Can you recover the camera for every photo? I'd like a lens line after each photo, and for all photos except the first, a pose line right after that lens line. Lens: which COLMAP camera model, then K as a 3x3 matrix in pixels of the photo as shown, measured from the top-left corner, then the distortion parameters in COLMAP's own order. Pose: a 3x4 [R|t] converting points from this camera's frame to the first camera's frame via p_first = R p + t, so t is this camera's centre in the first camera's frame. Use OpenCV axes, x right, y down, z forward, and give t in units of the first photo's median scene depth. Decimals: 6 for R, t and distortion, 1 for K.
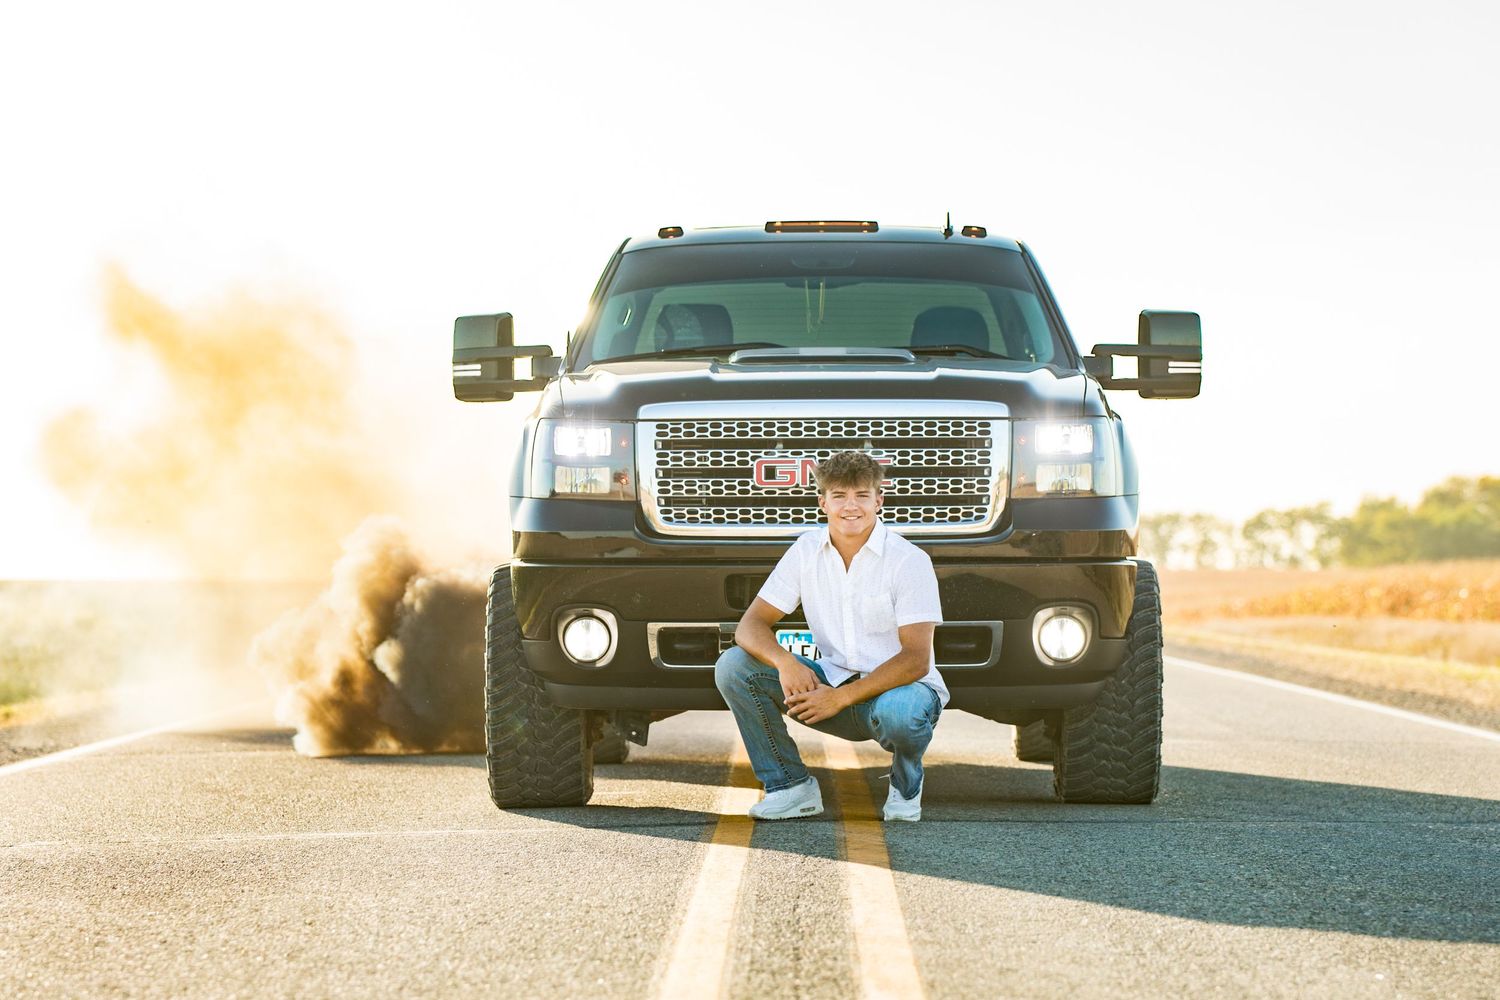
lens RADIAL K [[4626.0, 0, 750.1], [0, 4626.0, 500.5], [0, 0, 1]] dist [-0.045163, 0.000000]
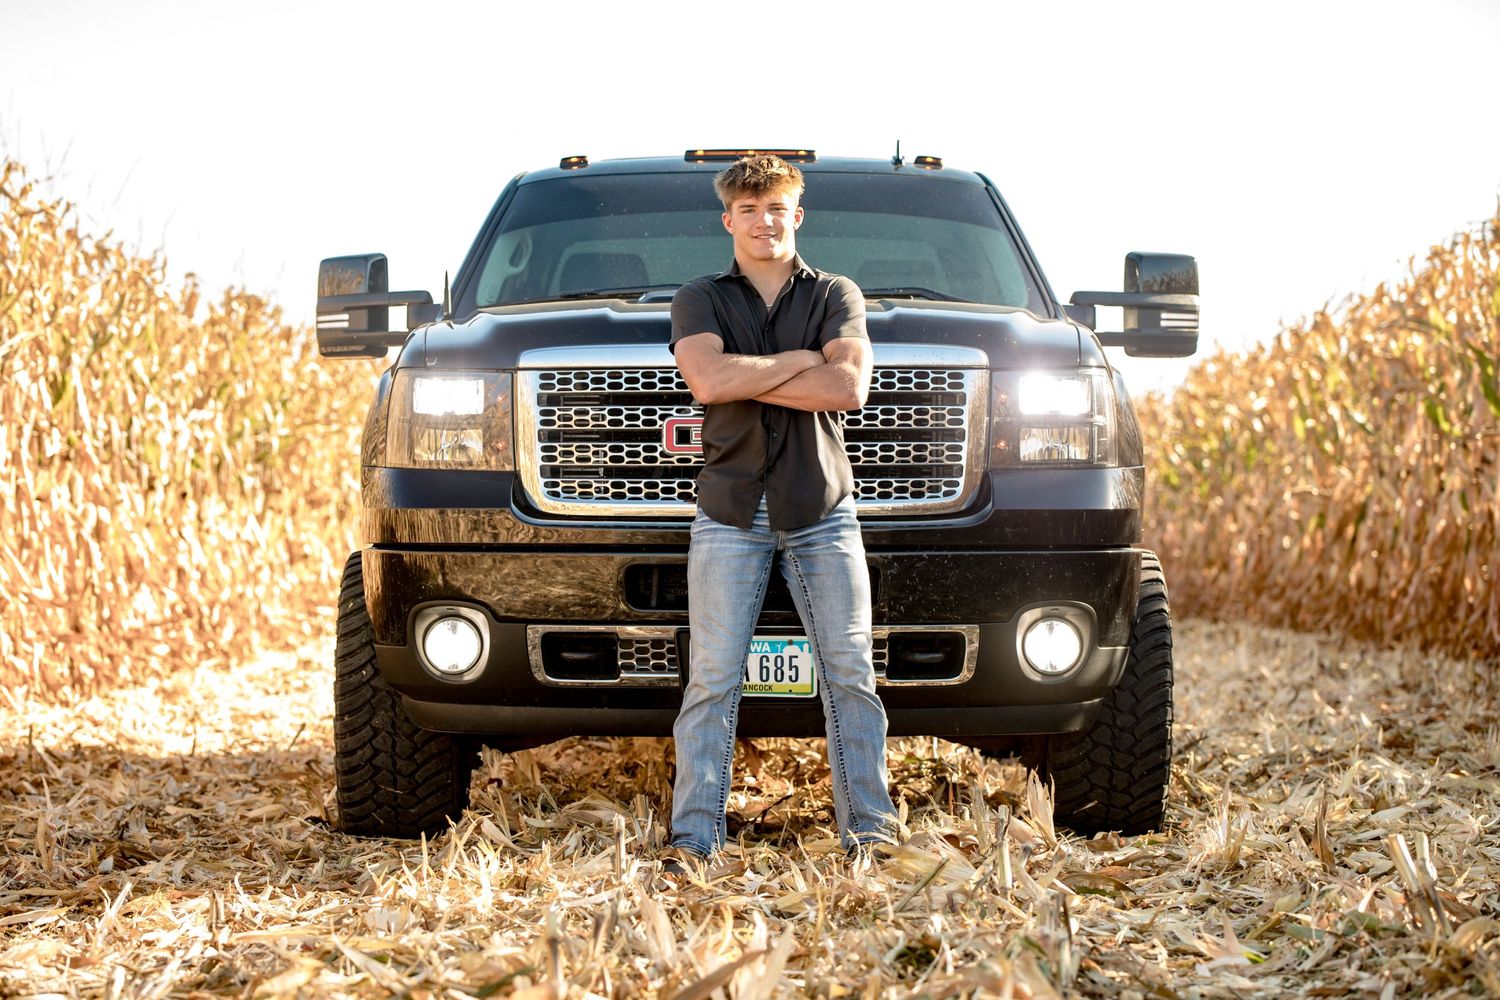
lens RADIAL K [[3844.6, 0, 749.9], [0, 3844.6, 500.0], [0, 0, 1]] dist [-0.035660, 0.000000]
pose [[0.999873, 0.003741, 0.015506, 0.005462], [-0.003773, 0.999991, 0.002066, 0.003553], [-0.015498, -0.002124, 0.999878, 0.342974]]
